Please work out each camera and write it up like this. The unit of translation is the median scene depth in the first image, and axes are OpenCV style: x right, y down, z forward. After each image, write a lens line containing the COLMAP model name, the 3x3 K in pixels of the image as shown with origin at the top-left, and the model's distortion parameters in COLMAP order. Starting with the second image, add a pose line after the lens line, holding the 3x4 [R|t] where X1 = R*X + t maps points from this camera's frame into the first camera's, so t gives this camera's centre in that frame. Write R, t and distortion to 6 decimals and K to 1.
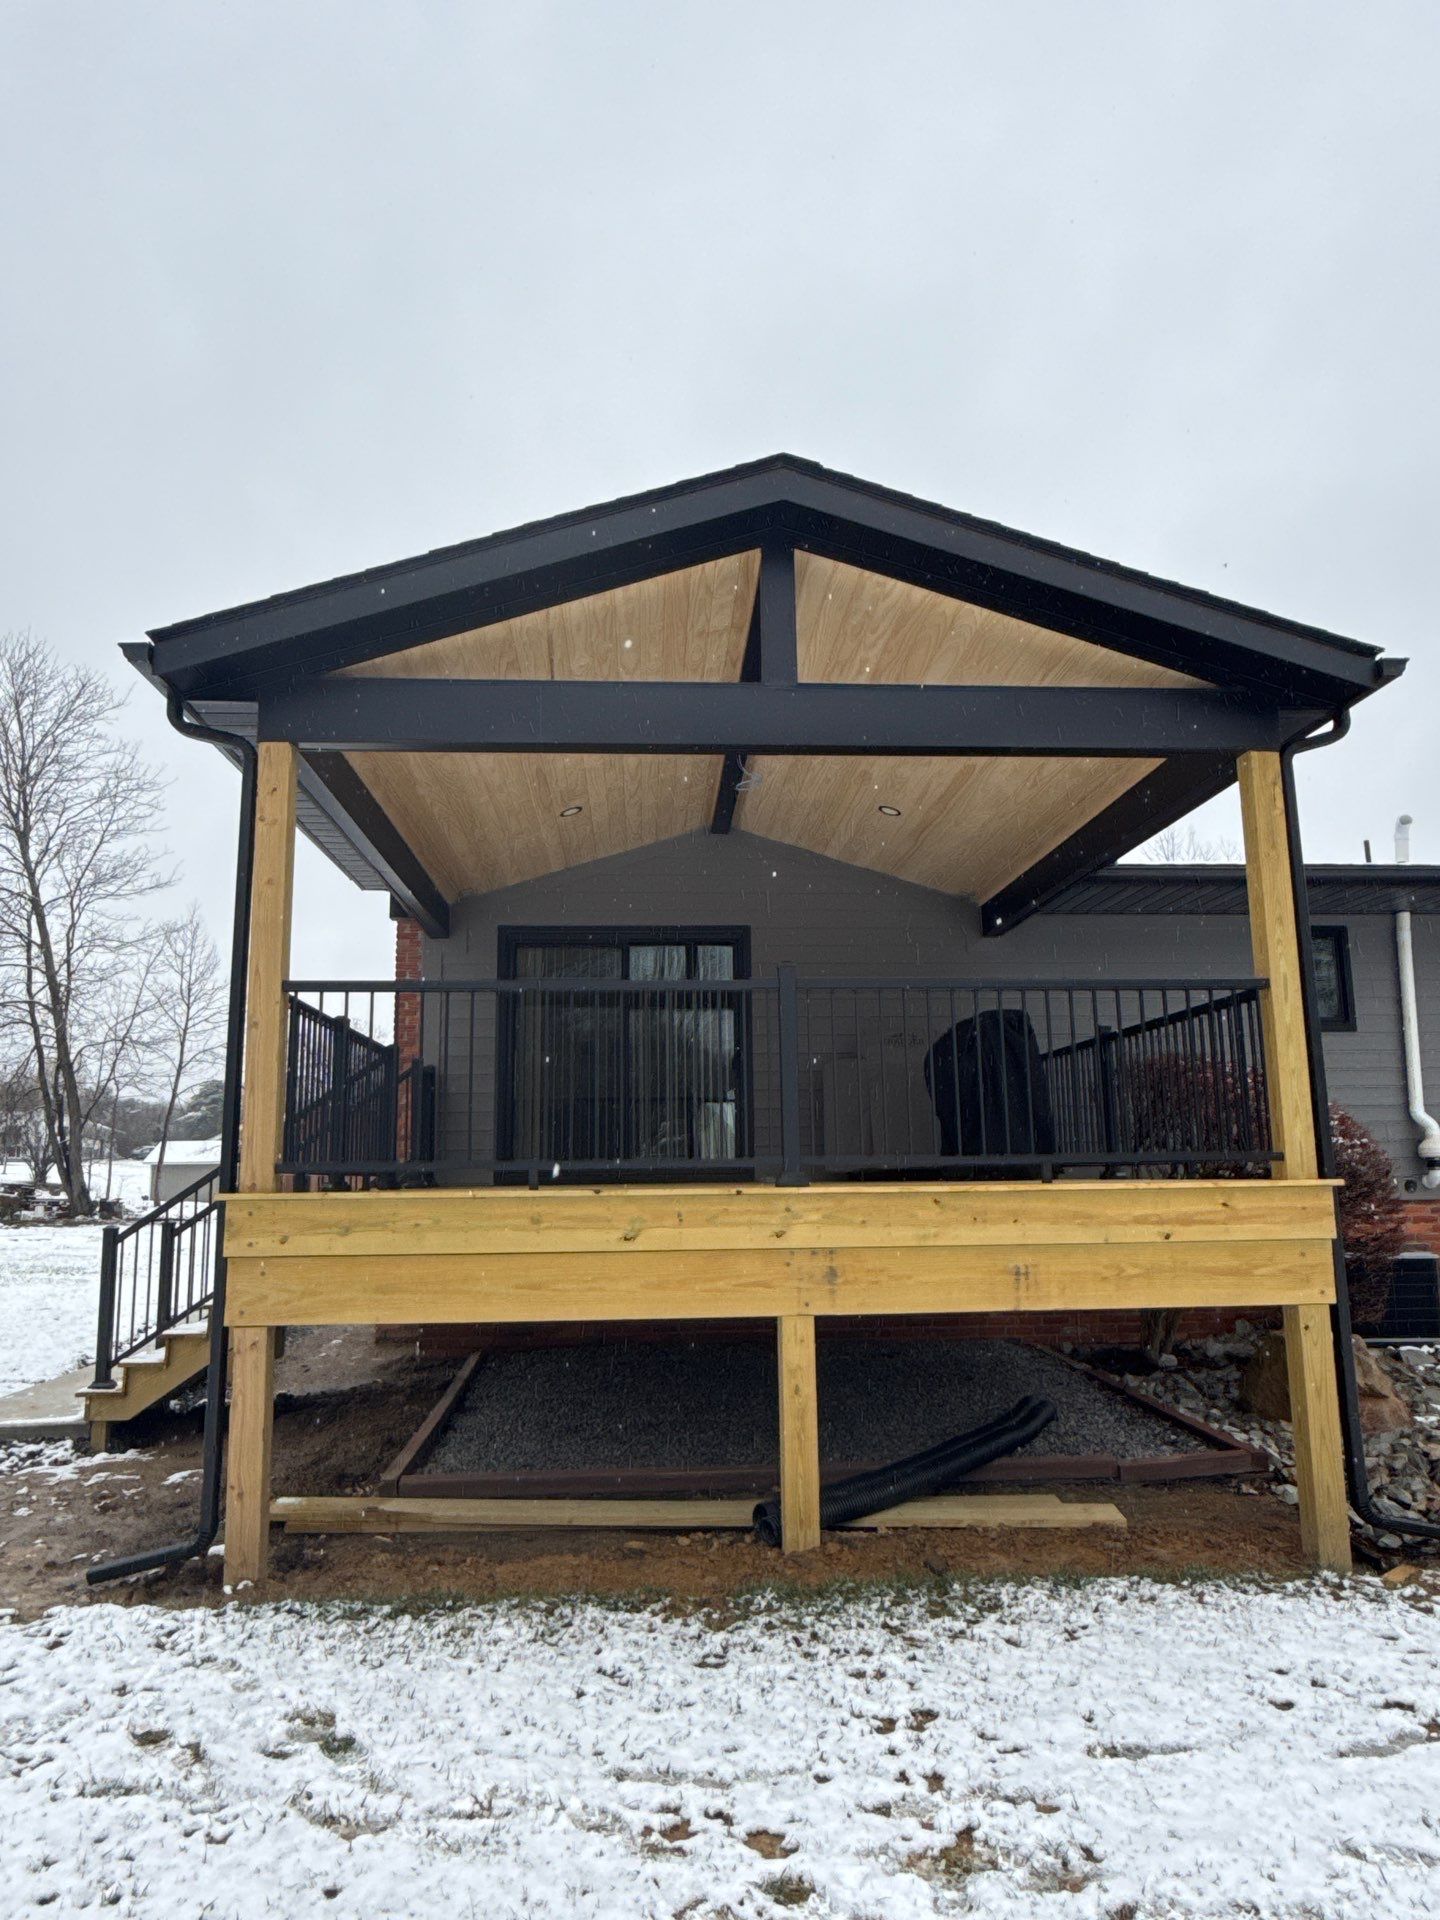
lens RADIAL K [[1271.5, 0, 713.3], [0, 1271.5, 968.1], [0, 0, 1]] dist [-0.001858, -0.001358]
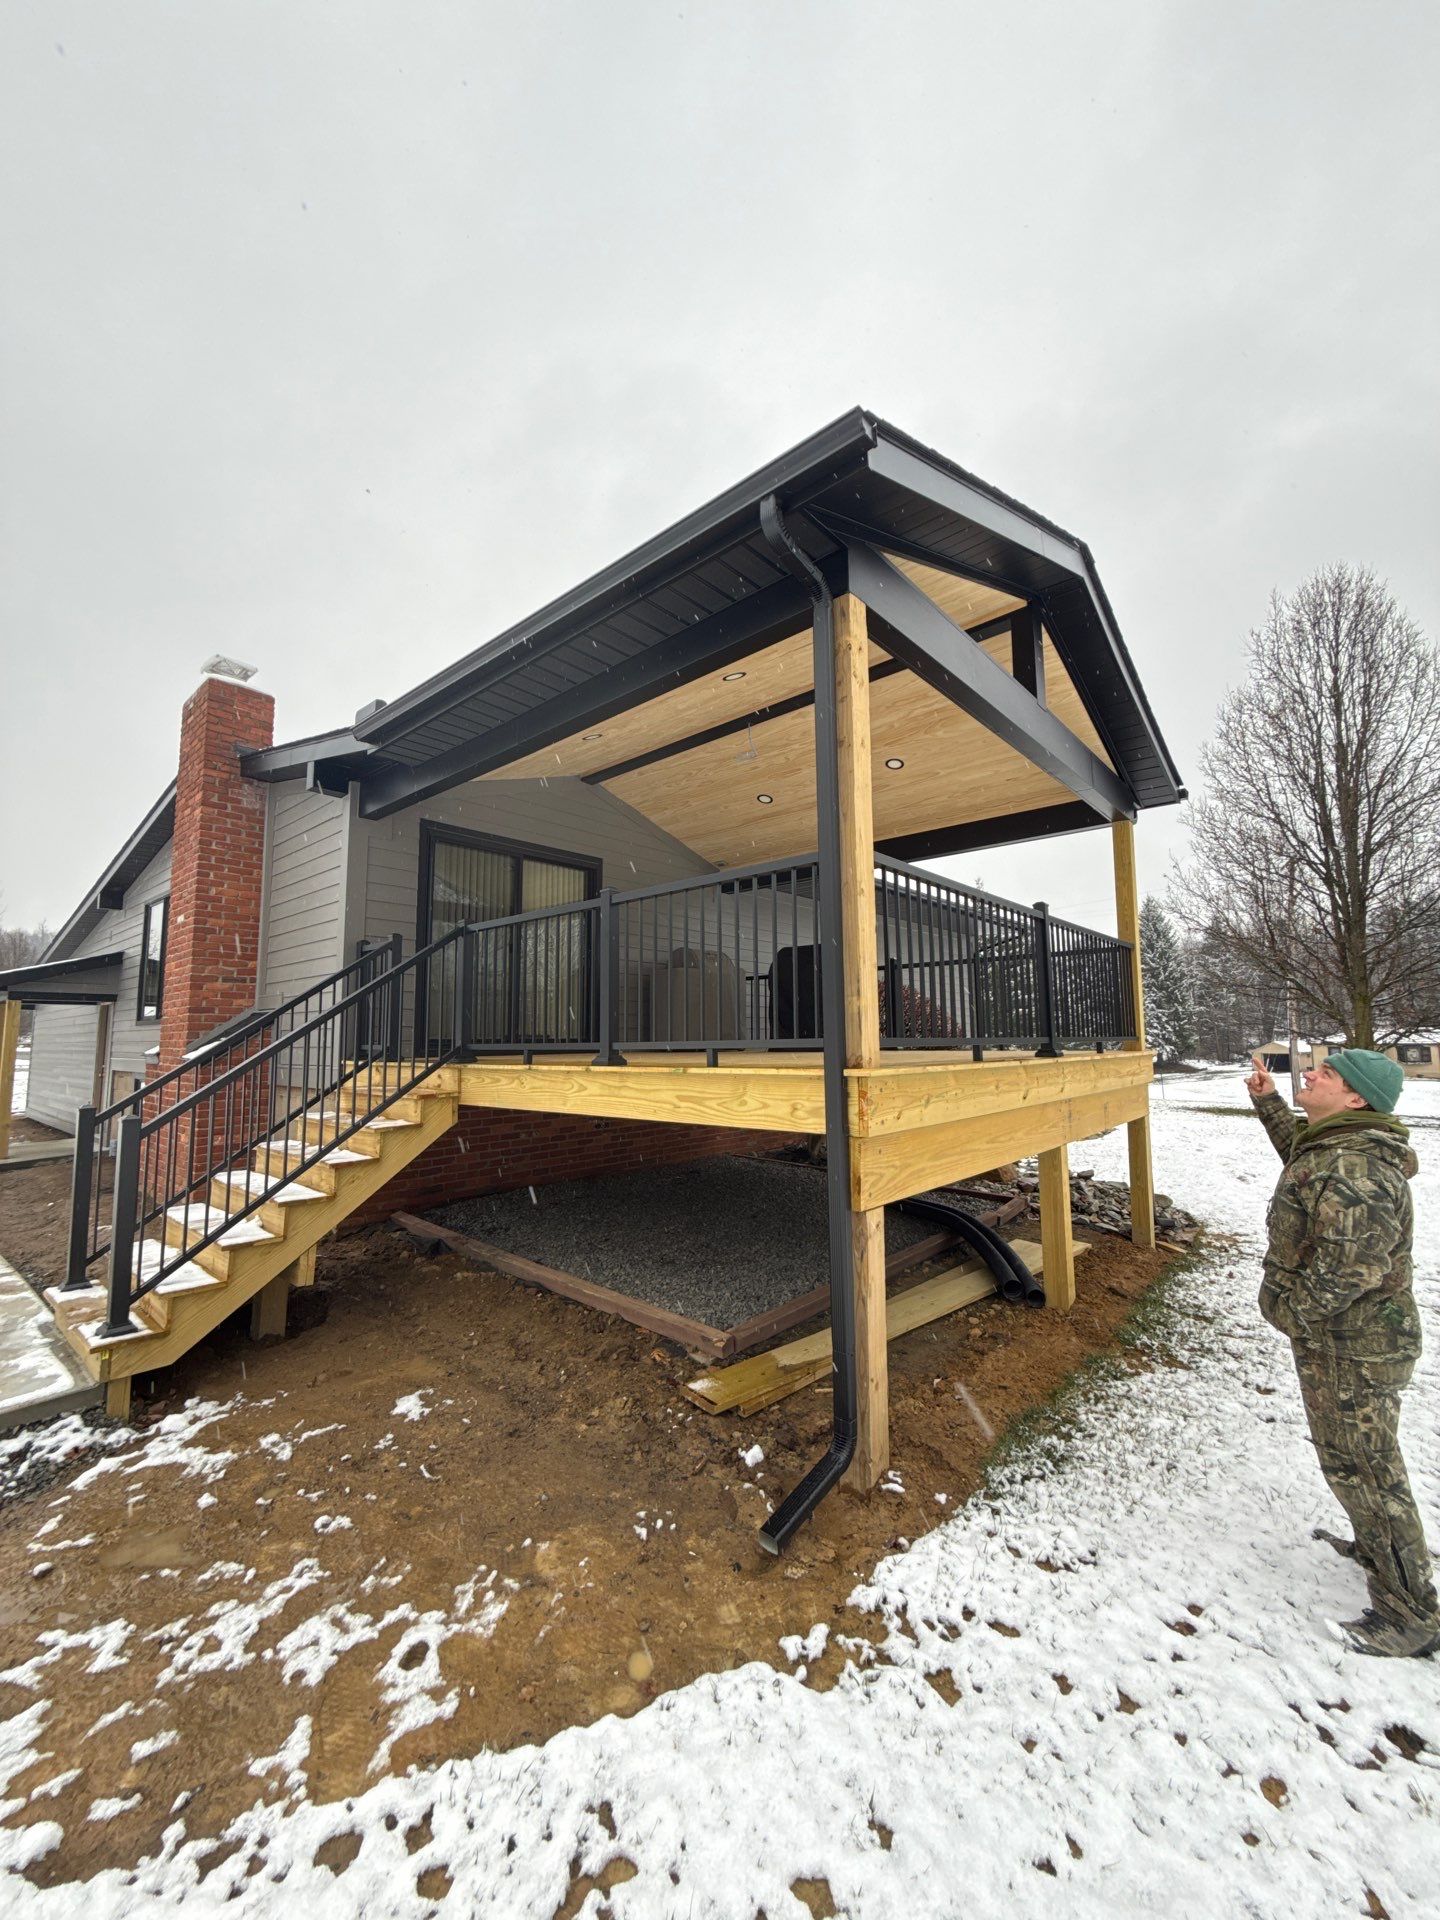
lens RADIAL K [[767.8, 0, 727.0], [0, 767.8, 958.2], [0, 0, 1]] dist [-0.003527, 0.000049]
pose [[0.703364, 0.082224, 0.706059, -0.766030], [-0.113938, 0.993485, -0.002193, 0.099062], [-0.701639, -0.078905, 0.708150, 0.610912]]
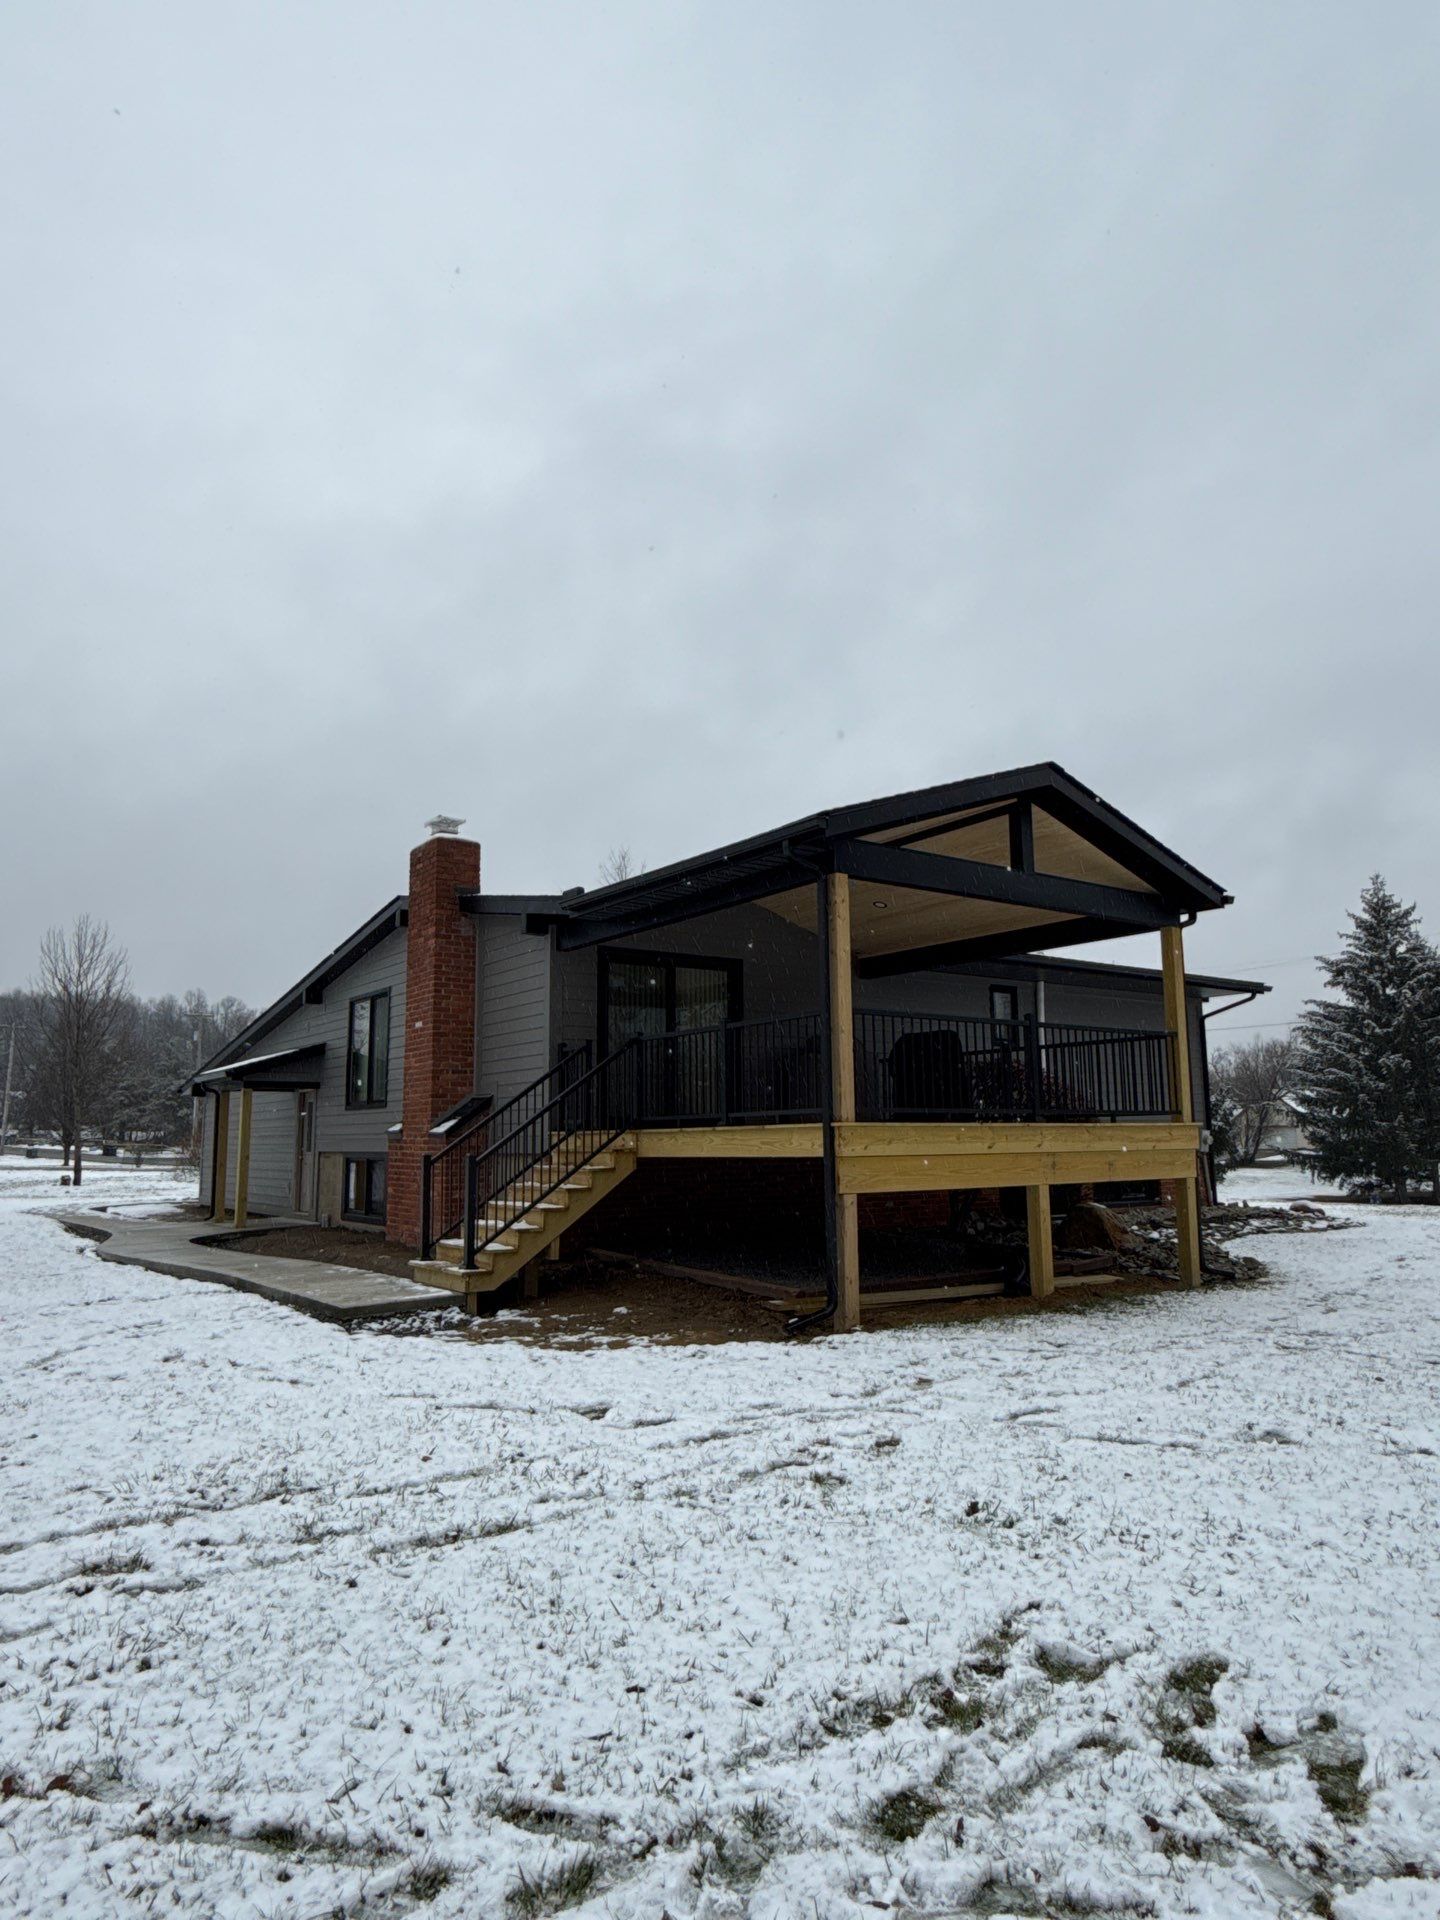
lens RADIAL K [[1213.0, 0, 728.0], [0, 1213.0, 954.8], [0, 0, 1]] dist [-0.010845, 0.005010]
pose [[0.843959, 0.086475, 0.529391, -1.321401], [-0.087187, 0.995910, -0.023686, -0.007341], [-0.529275, -0.026166, 0.848047, -0.357804]]
